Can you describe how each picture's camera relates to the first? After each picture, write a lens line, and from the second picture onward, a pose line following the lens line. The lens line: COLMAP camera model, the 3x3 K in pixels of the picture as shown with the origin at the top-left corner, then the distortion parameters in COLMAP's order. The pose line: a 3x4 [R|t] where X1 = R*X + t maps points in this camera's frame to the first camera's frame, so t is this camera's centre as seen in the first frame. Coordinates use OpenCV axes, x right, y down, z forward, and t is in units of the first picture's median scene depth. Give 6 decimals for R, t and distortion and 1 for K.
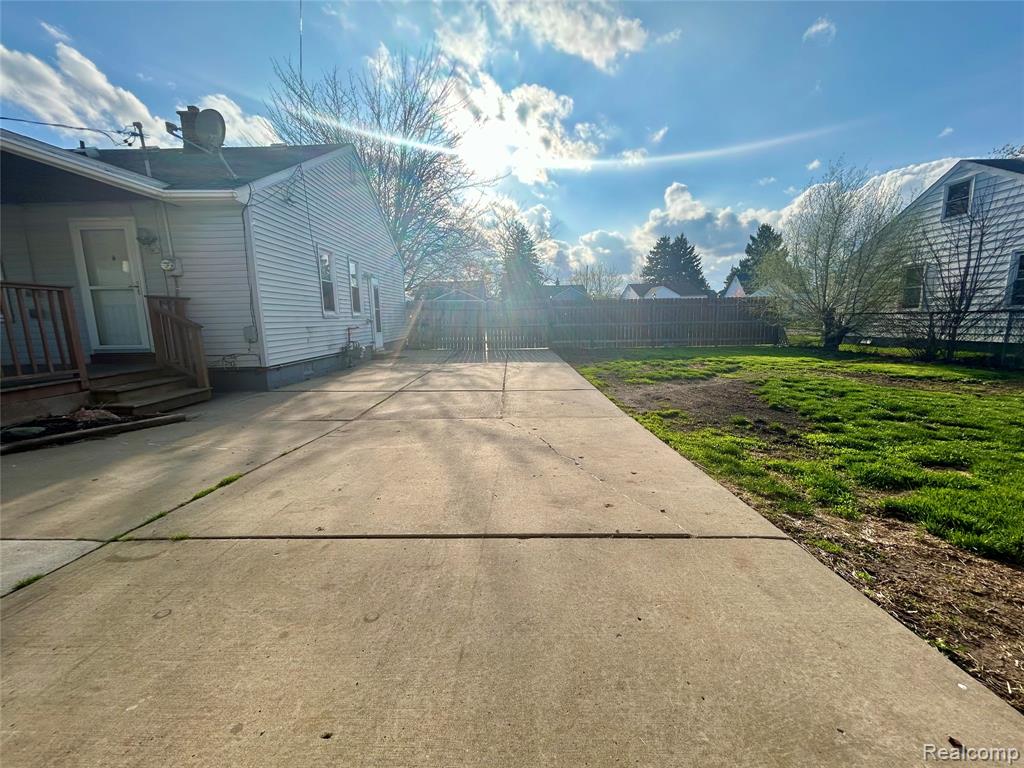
lens RADIAL K [[431.7, 0, 512.0], [0, 431.7, 384.0], [0, 0, 1]] dist [0.002293, 0.000461]
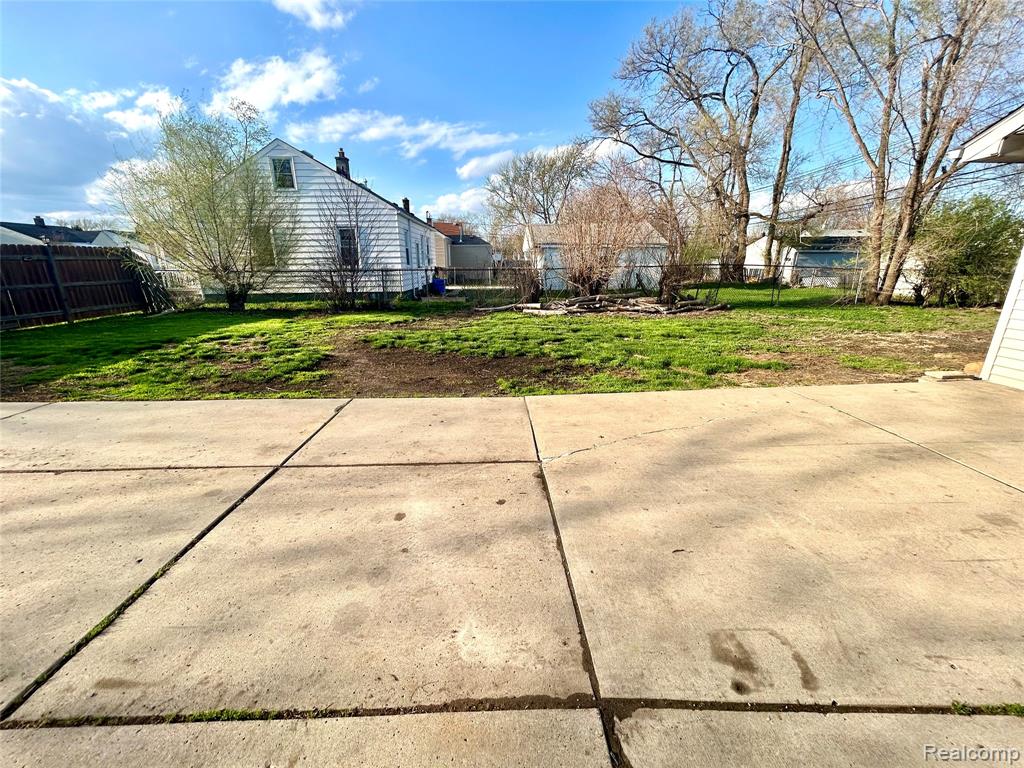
lens RADIAL K [[410.9, 0, 512.0], [0, 410.9, 384.0], [0, 0, 1]] dist [0.011974, 0.000271]
pose [[-0.029508, -0.274198, 0.961221, -0.183971], [0.155318, 0.948701, 0.275395, -0.067788], [-0.987424, 0.157421, 0.014593, 0.335243]]
